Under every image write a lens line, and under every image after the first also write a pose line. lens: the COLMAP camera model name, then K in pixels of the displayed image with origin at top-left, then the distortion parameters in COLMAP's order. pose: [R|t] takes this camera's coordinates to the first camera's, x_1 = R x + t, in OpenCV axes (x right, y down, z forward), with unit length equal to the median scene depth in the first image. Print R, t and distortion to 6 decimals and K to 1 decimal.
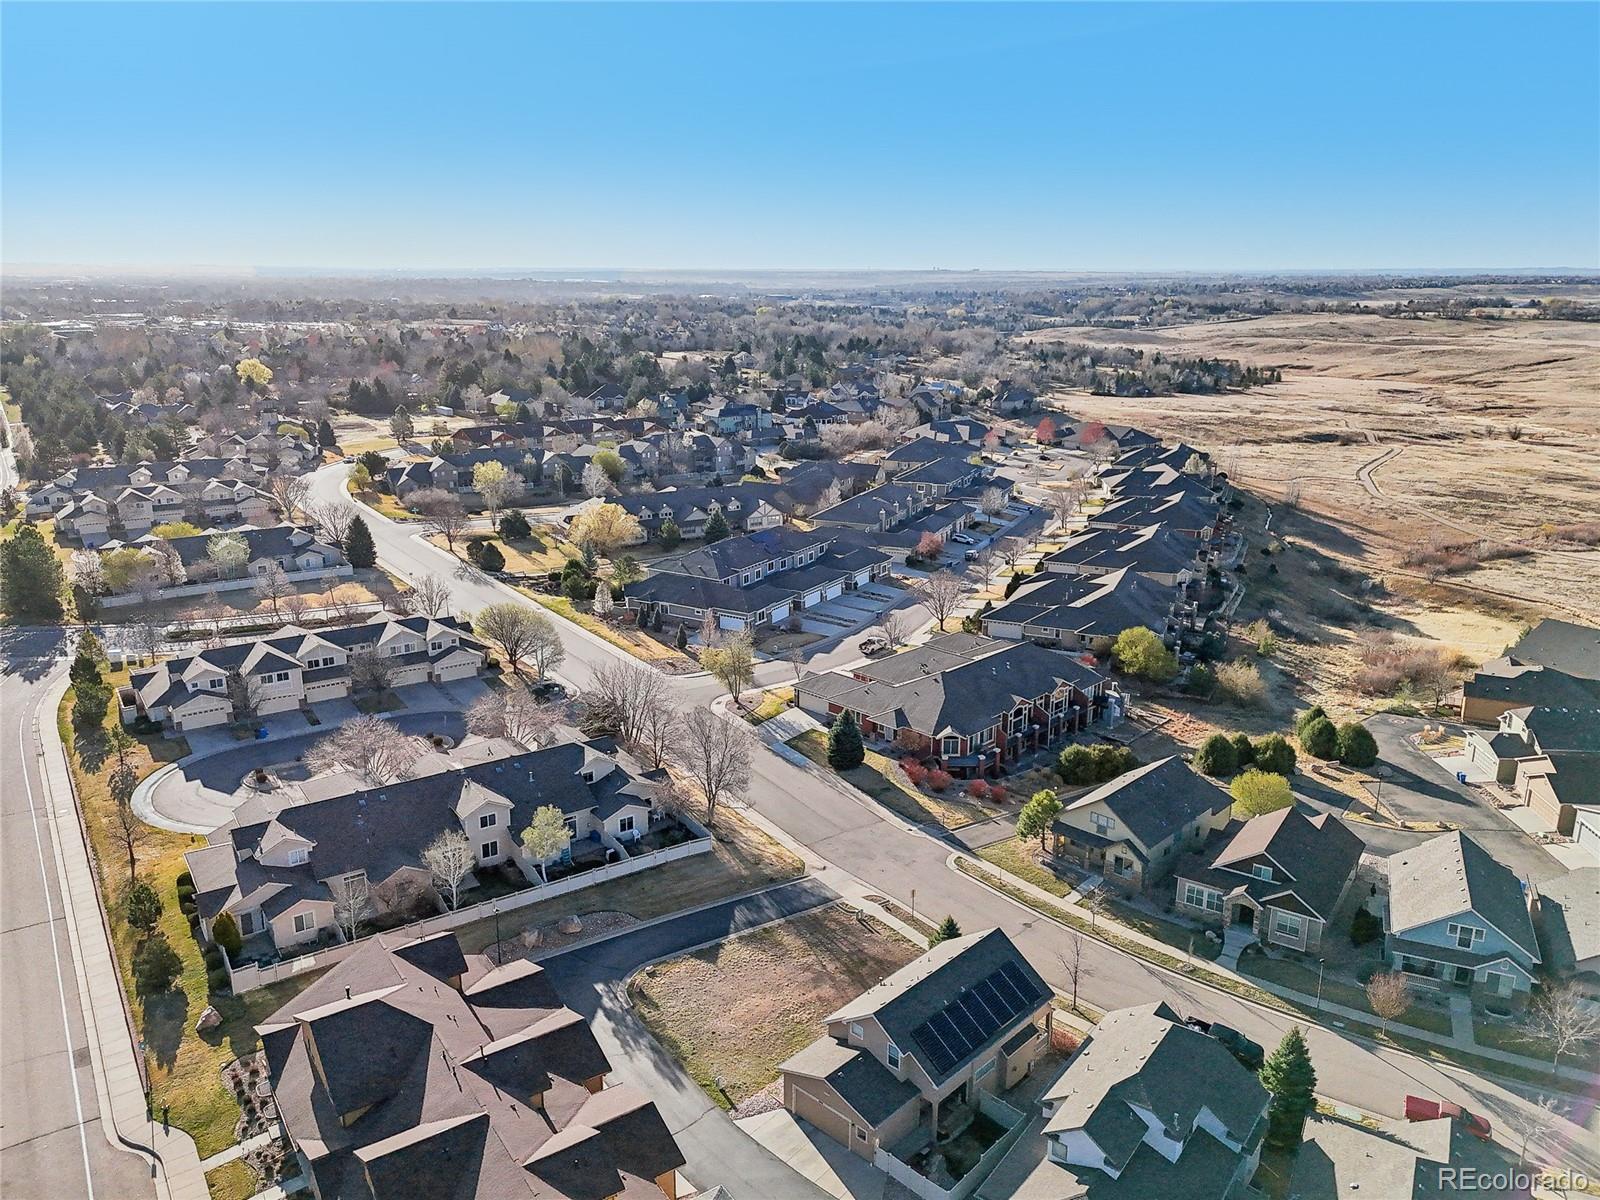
lens RADIAL K [[1195.7, 0, 806.8], [0, 1195.7, 592.5], [0, 0, 1]] dist [0.081837, -0.084603]
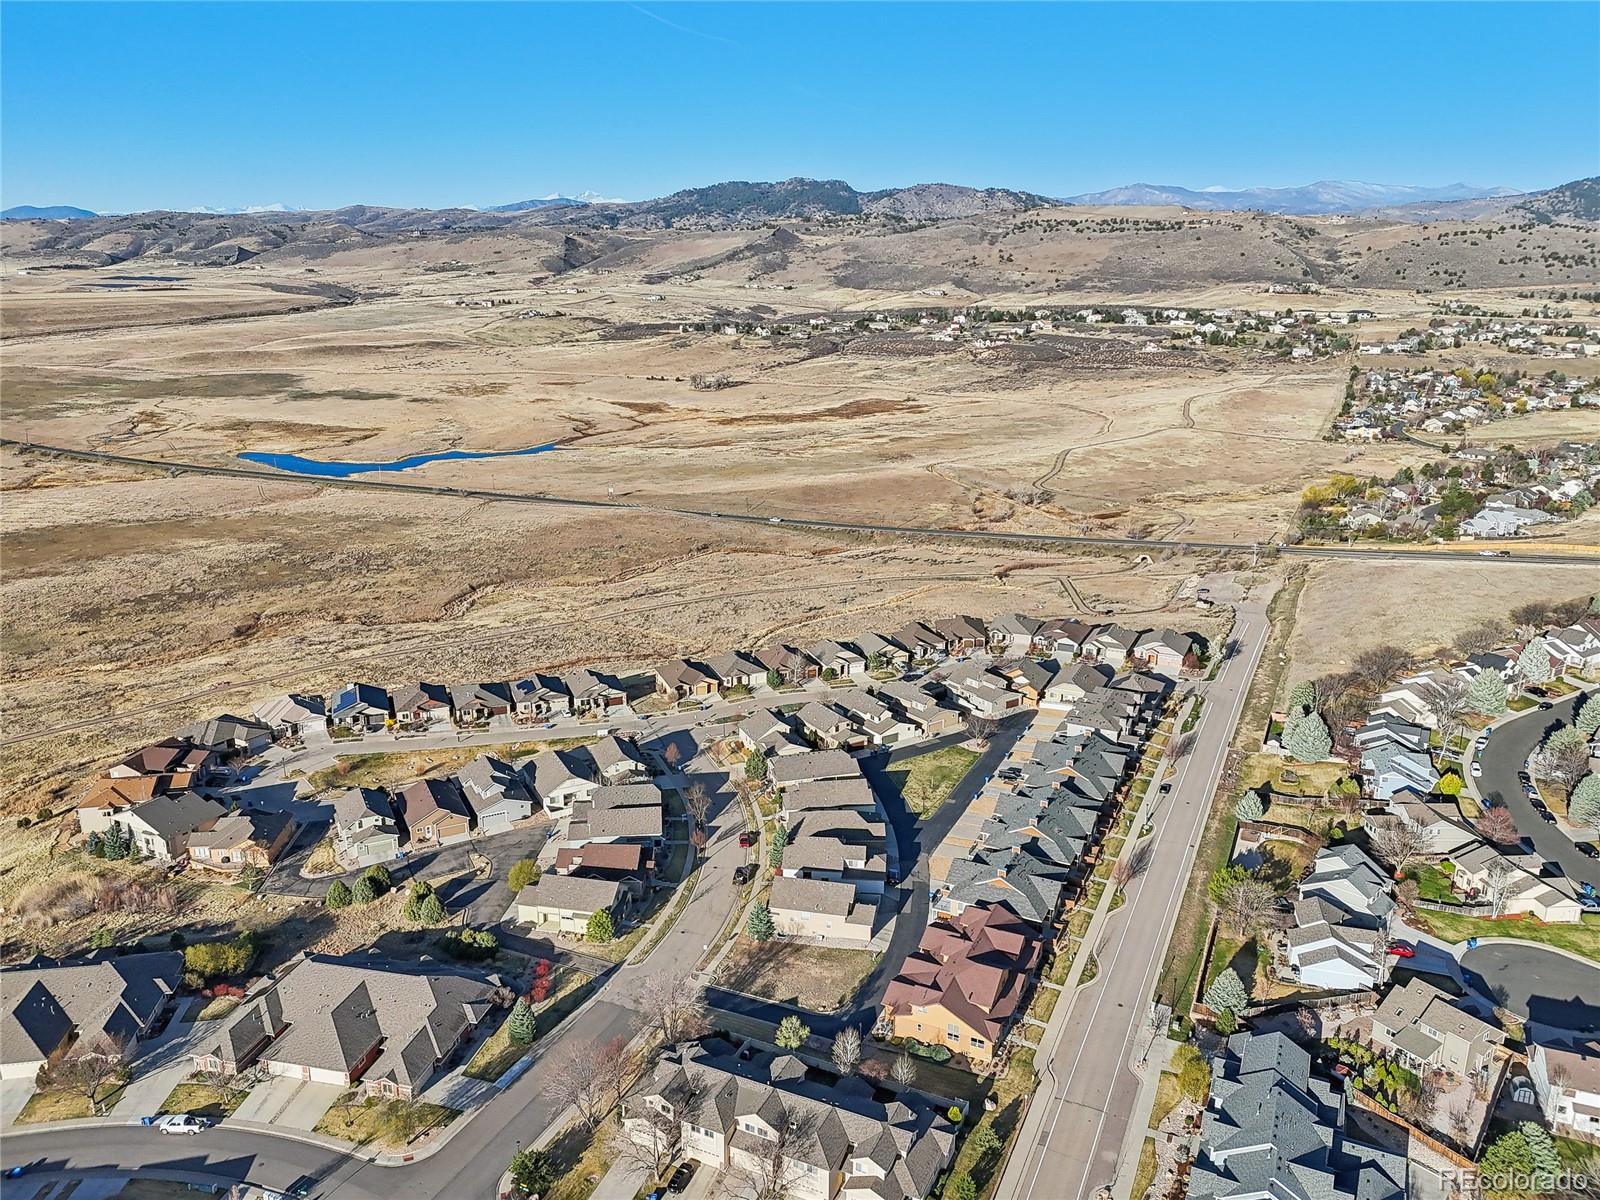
lens RADIAL K [[1188.9, 0, 807.1], [0, 1188.9, 595.1], [0, 0, 1]] dist [0.101335, -0.113505]
pose [[-0.515993, -0.241942, 0.821715, -1.341734], [0.219959, 0.889694, 0.400079, -0.915744], [-0.827871, 0.387181, -0.405858, 1.343214]]
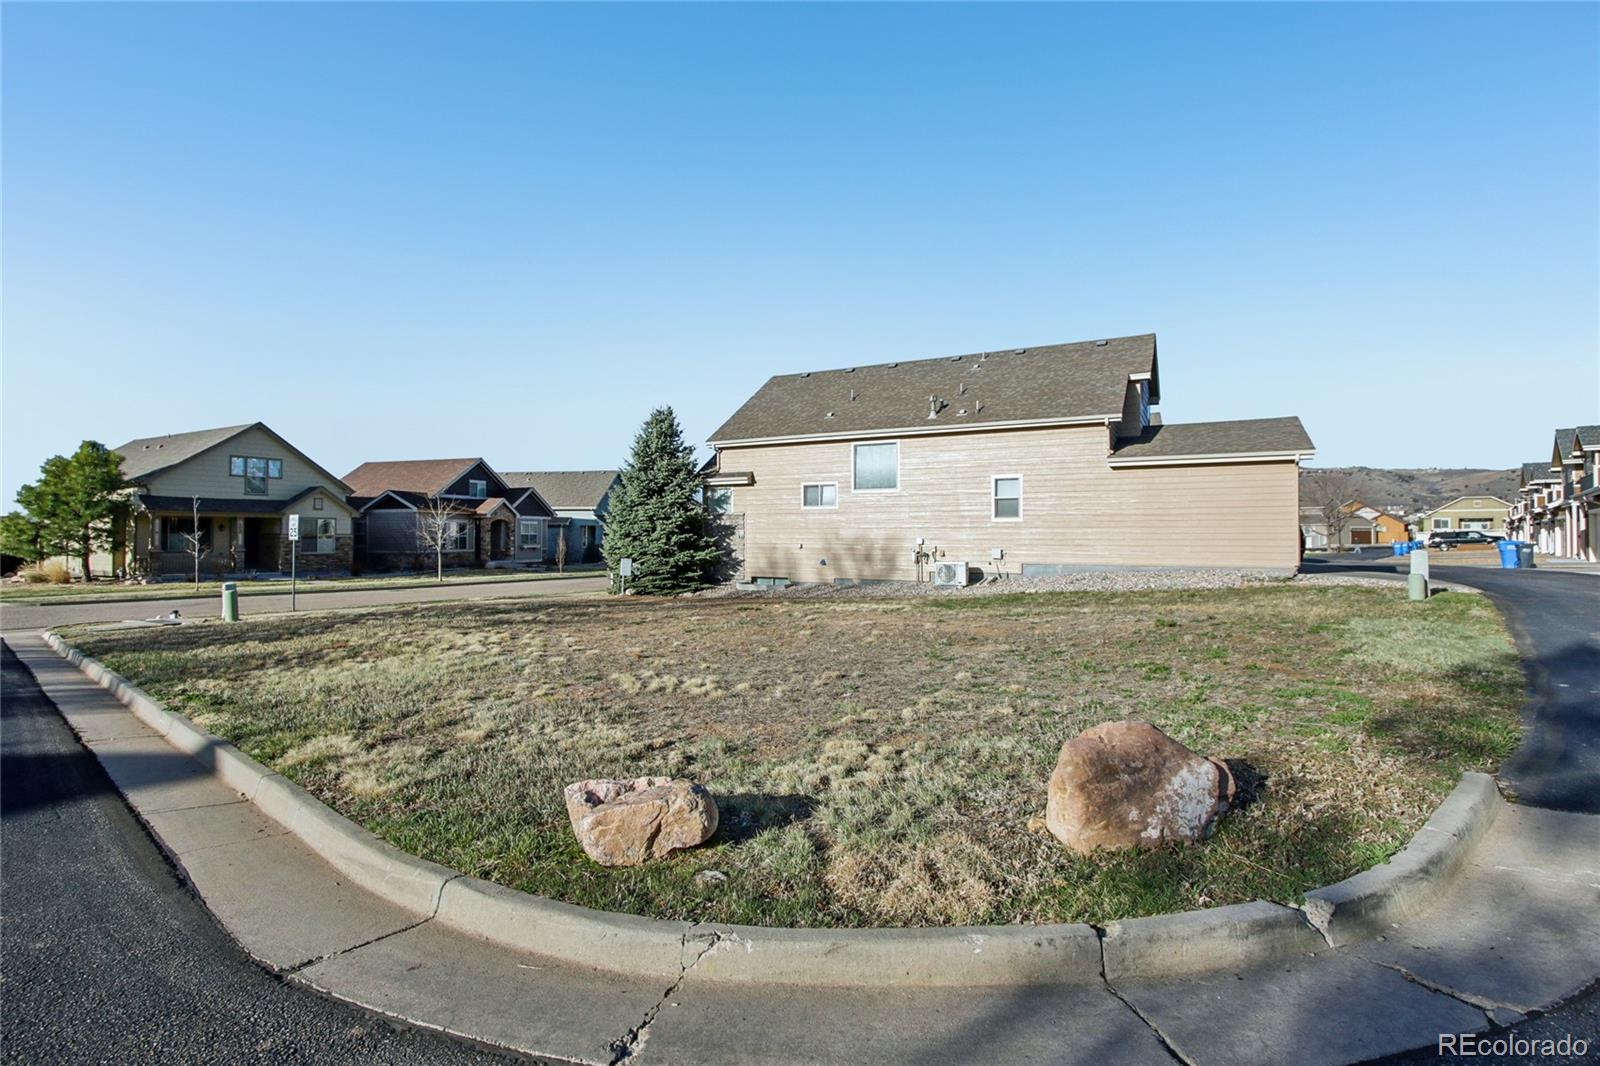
lens RADIAL K [[763.5, 0, 796.3], [0, 763.5, 536.5], [0, 0, 1]] dist [-0.046491, 0.025690]
pose [[-0.254433, -0.006169, 0.967071, -0.148852], [0.260319, 0.962634, 0.074630, 0.258810], [-0.931396, 0.270735, -0.243320, 0.869202]]
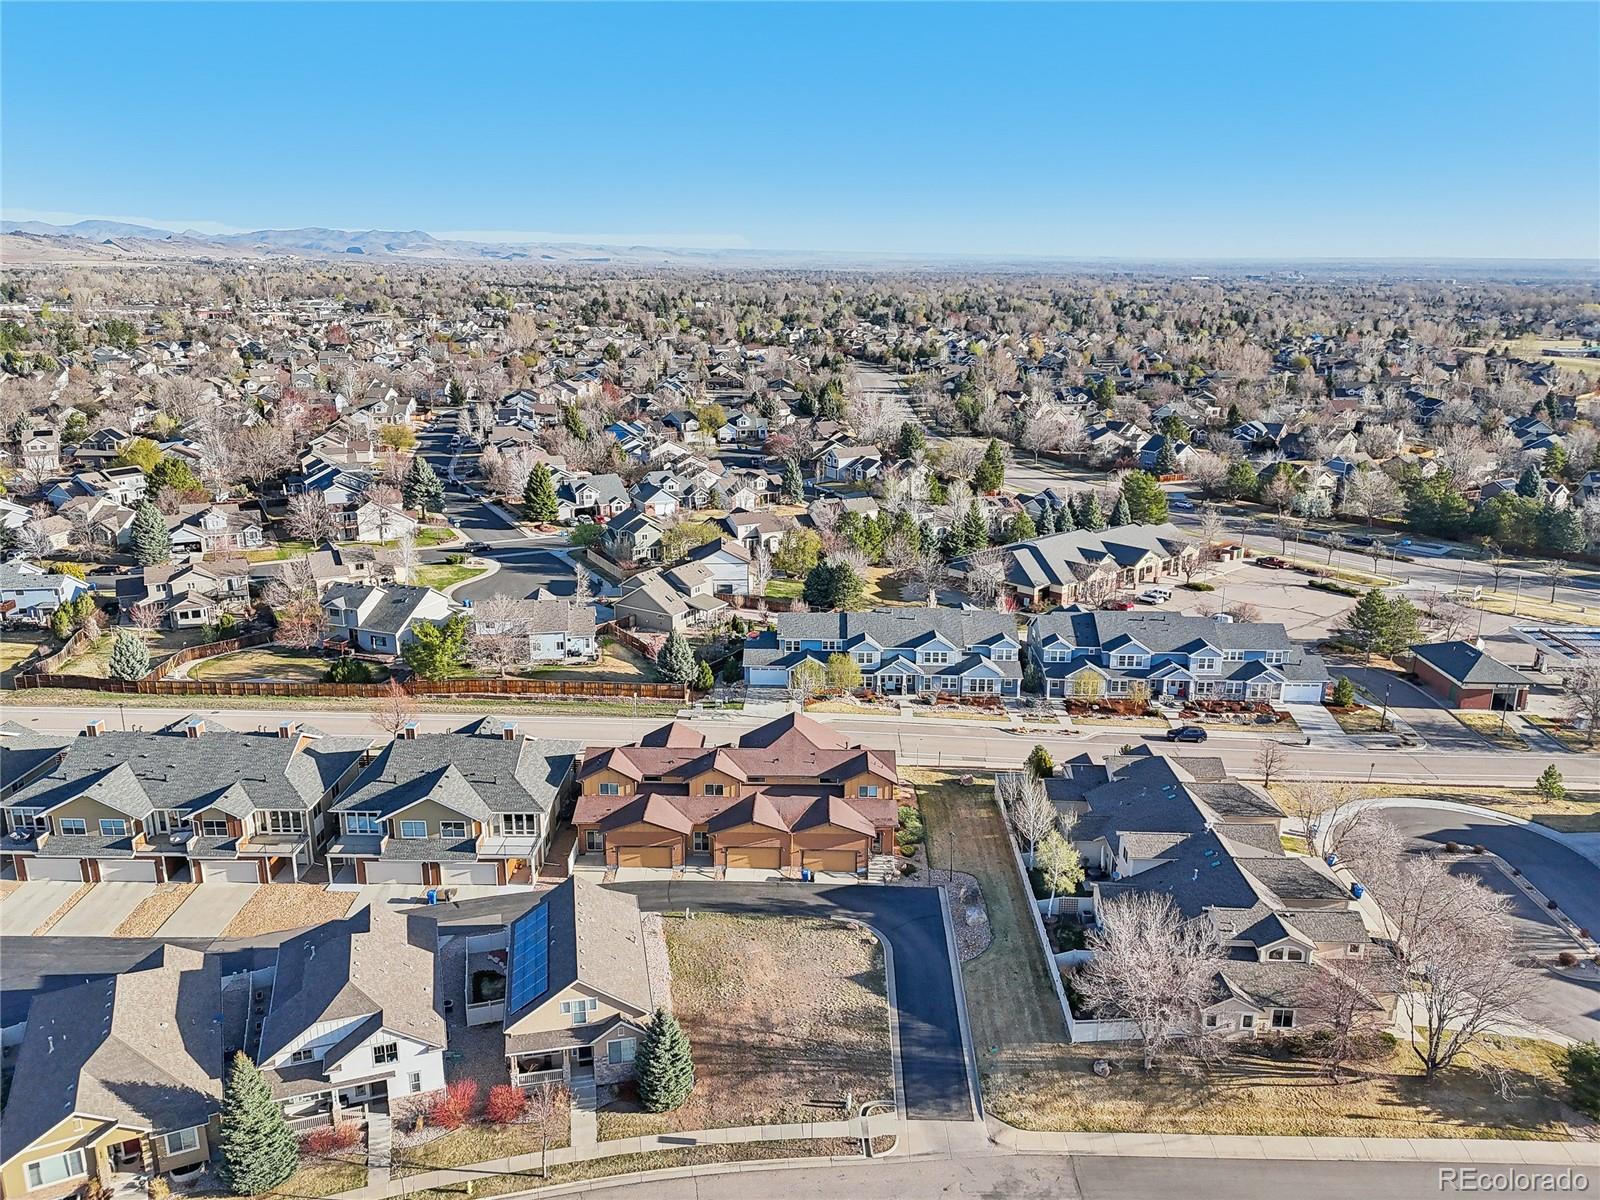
lens RADIAL K [[1188.9, 0, 807.1], [0, 1188.9, 595.1], [0, 0, 1]] dist [0.101335, -0.113505]
pose [[-0.577969, 0.211304, -0.788228, 0.566929], [-0.229391, 0.884883, 0.405416, -0.311587], [0.783155, 0.415130, -0.462963, 1.139819]]
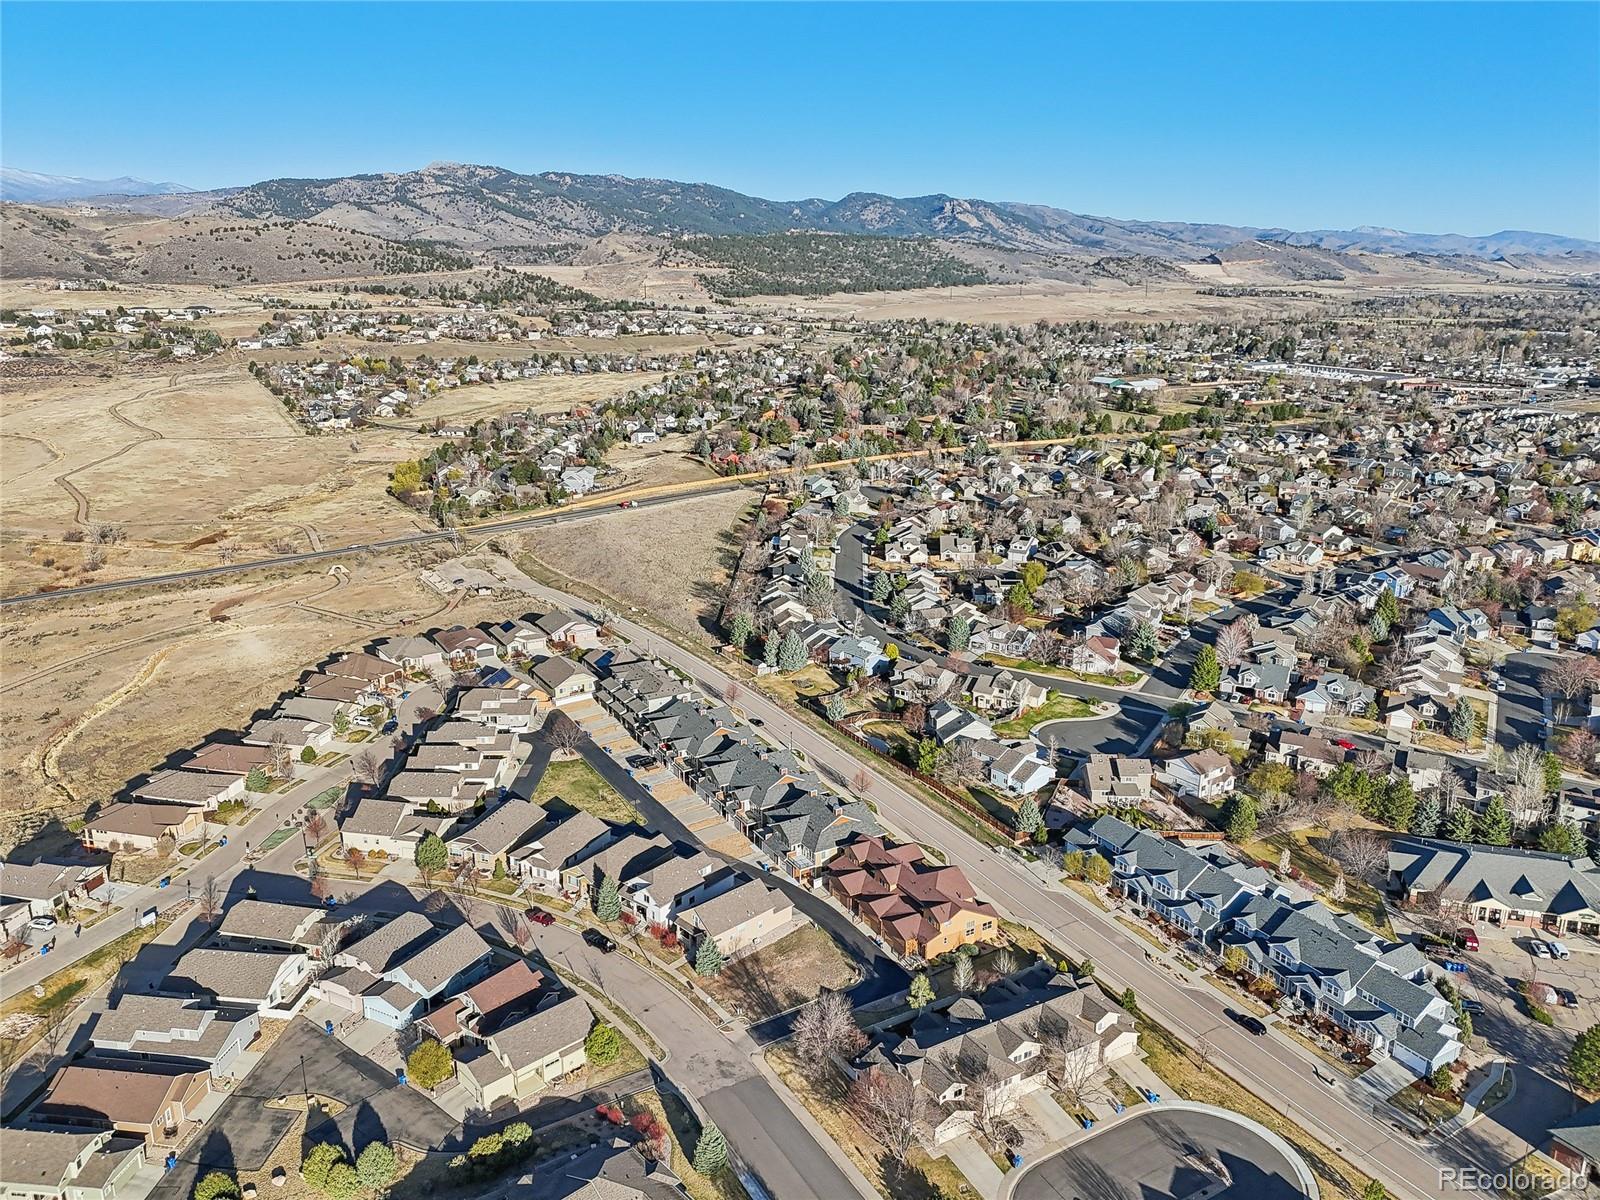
lens RADIAL K [[1188.9, 0, 807.1], [0, 1188.9, 595.1], [0, 0, 1]] dist [0.101335, -0.113505]
pose [[-0.997791, -0.026951, 0.060712, -0.141113], [0.008442, 0.855123, 0.518357, -1.110285], [-0.065886, 0.517724, -0.853007, 2.069529]]
